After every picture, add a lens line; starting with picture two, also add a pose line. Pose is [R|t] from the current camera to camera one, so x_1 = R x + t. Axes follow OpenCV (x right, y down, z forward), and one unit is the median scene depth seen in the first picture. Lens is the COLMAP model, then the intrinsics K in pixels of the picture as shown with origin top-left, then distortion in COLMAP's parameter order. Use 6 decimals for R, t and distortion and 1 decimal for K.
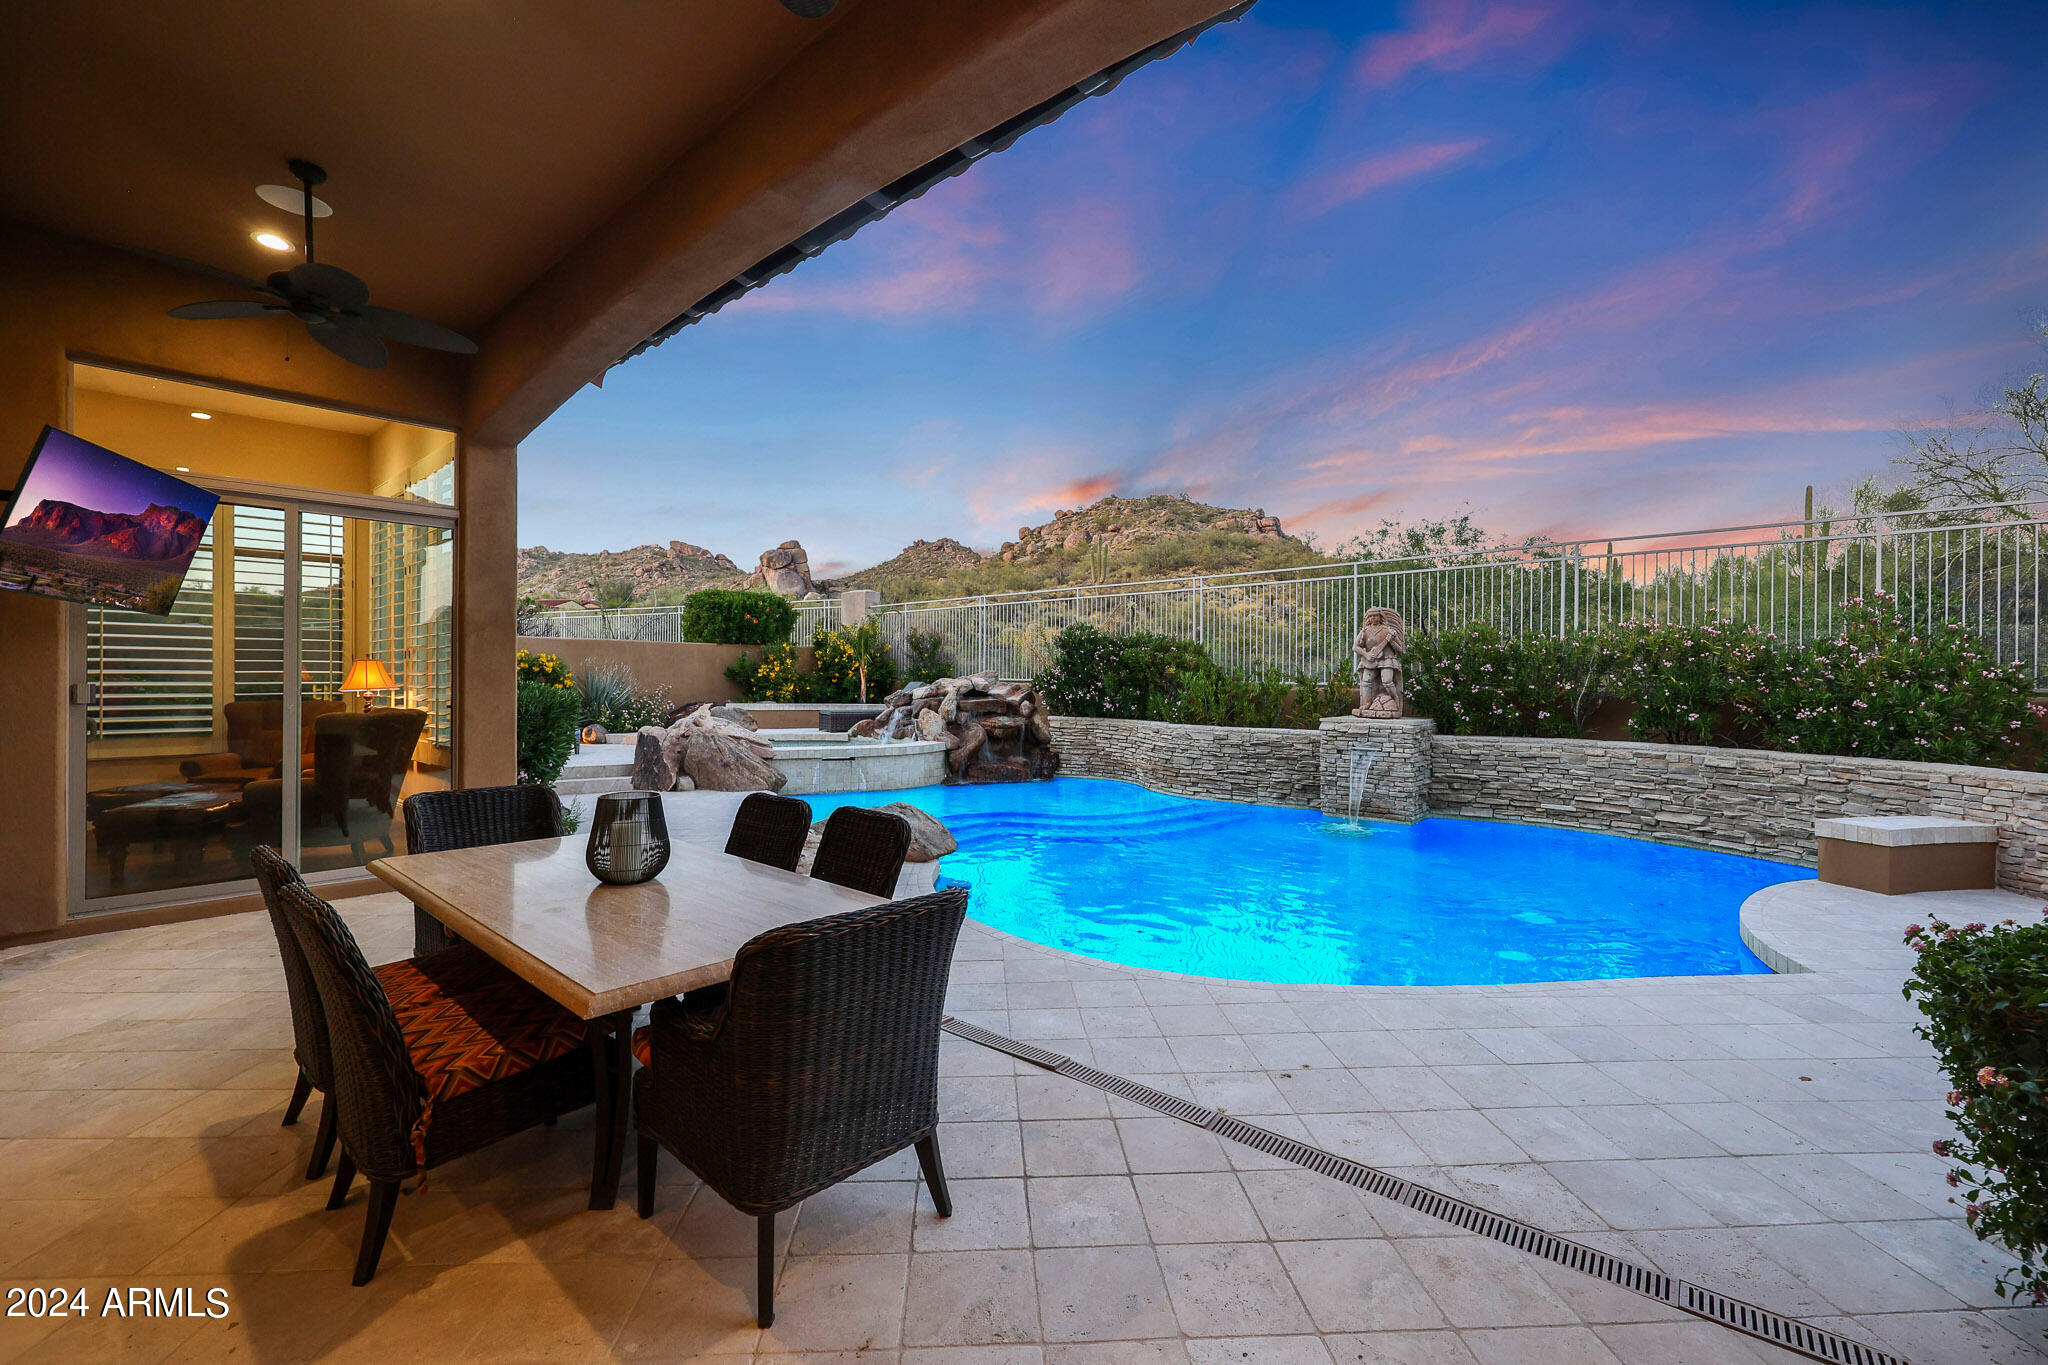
lens RADIAL K [[854.0, 0, 1023.3], [0, 854.0, 613.2], [0, 0, 1]] dist [-0.000222, 0.000016]
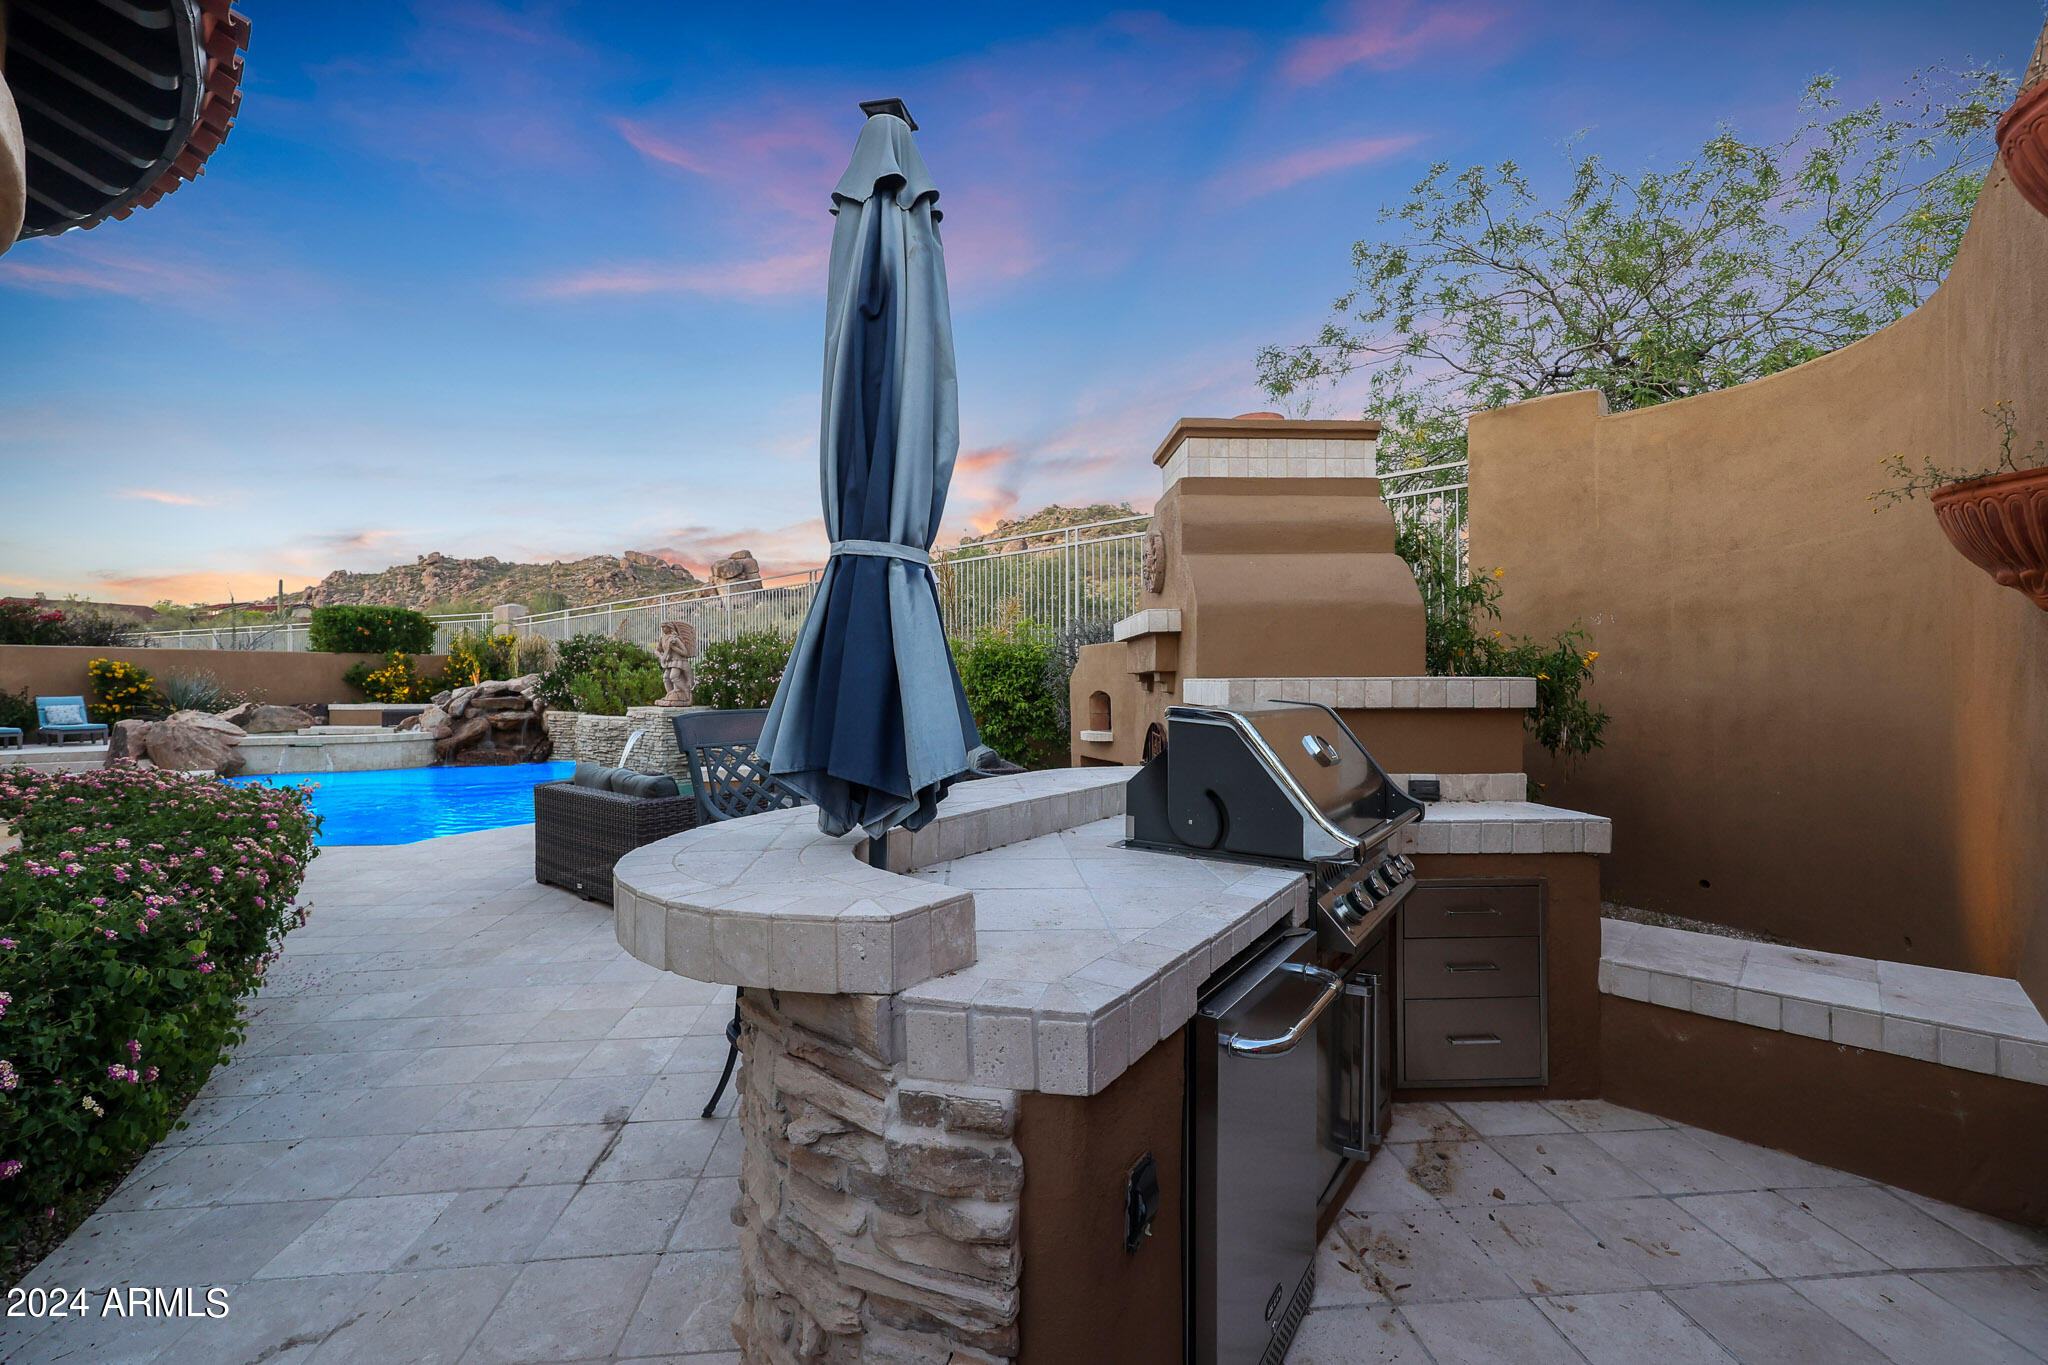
lens RADIAL K [[838.8, 0, 1024.0], [0, 838.8, 682.5], [0, 0, 1]] dist [0.000031, -0.000038]
pose [[0.999351, -0.008218, 0.035076, 0.532114], [0.005648, 0.997334, 0.072752, -0.001222], [-0.035581, -0.072507, 0.996733, -0.159544]]
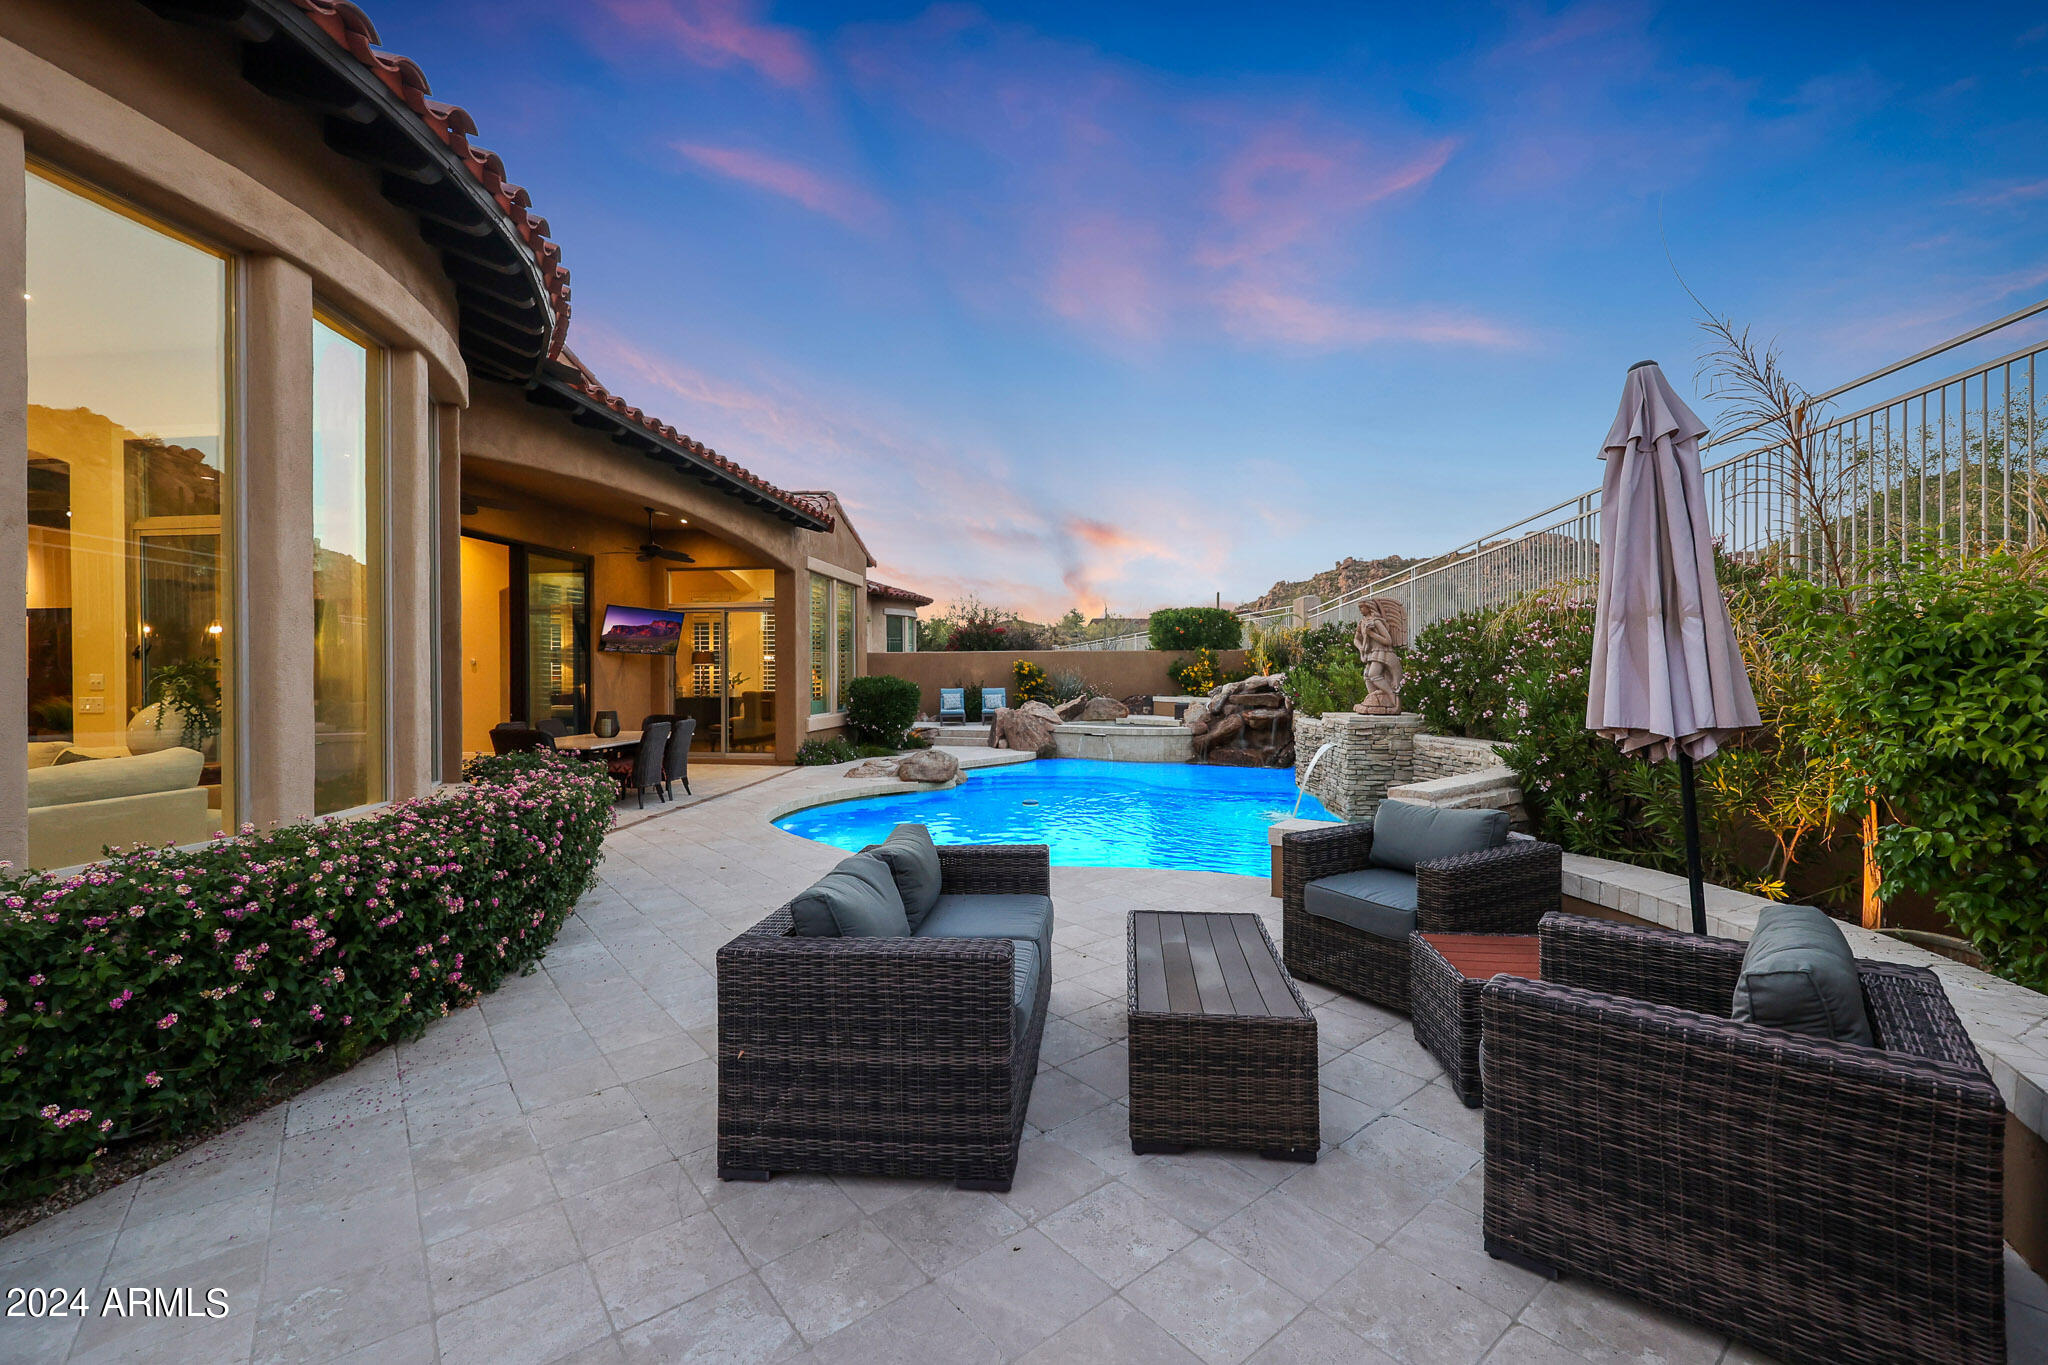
lens RADIAL K [[838.8, 0, 1024.0], [0, 838.8, 682.5], [0, 0, 1]] dist [0.000031, -0.000038]
pose [[0.583386, -0.002011, -0.812193, 0.558878], [0.067991, 0.996608, 0.046369, 0.010894], [0.809344, -0.082273, 0.581544, 0.088884]]
